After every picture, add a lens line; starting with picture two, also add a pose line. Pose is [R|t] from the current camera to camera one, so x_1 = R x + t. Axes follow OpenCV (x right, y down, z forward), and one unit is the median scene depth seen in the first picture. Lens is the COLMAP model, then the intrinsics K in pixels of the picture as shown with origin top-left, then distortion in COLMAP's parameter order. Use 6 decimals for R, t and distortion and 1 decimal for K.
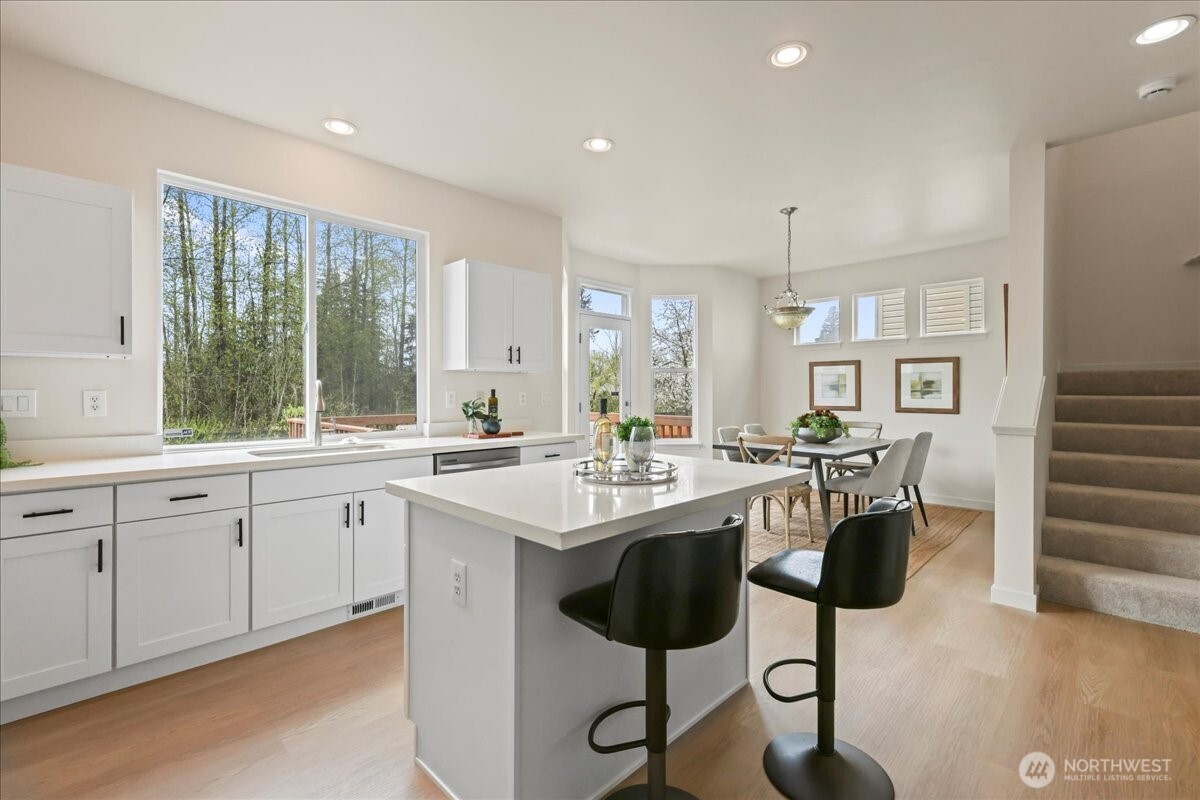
lens RADIAL K [[527.4, 0, 588.1], [0, 527.4, 394.2], [0, 0, 1]] dist [0.001672, -0.000232]
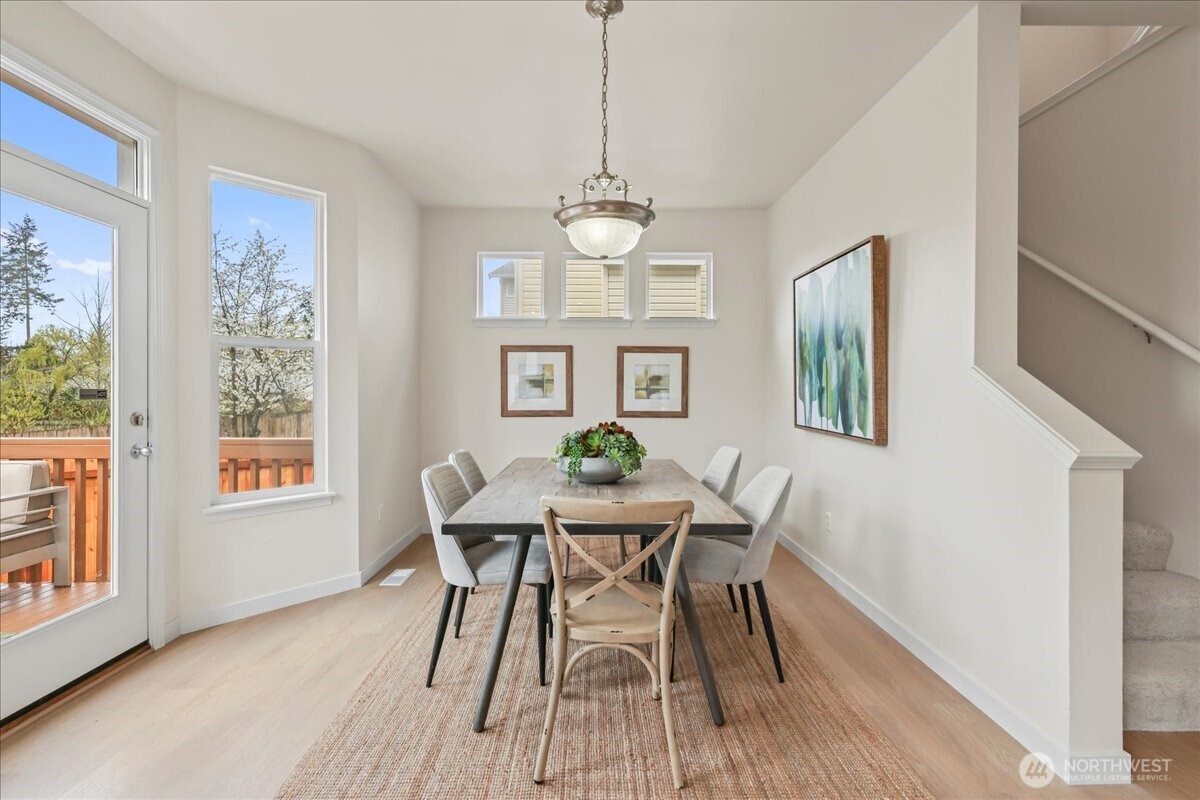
lens RADIAL K [[527.4, 0, 605.1], [0, 527.4, 392.8], [0, 0, 1]] dist [0.001672, -0.000232]
pose [[0.684565, -0.002081, 0.728949, 0.026322], [0.001098, 0.999998, 0.001824, -0.001993], [-0.728951, -0.000449, 0.684566, 0.484666]]
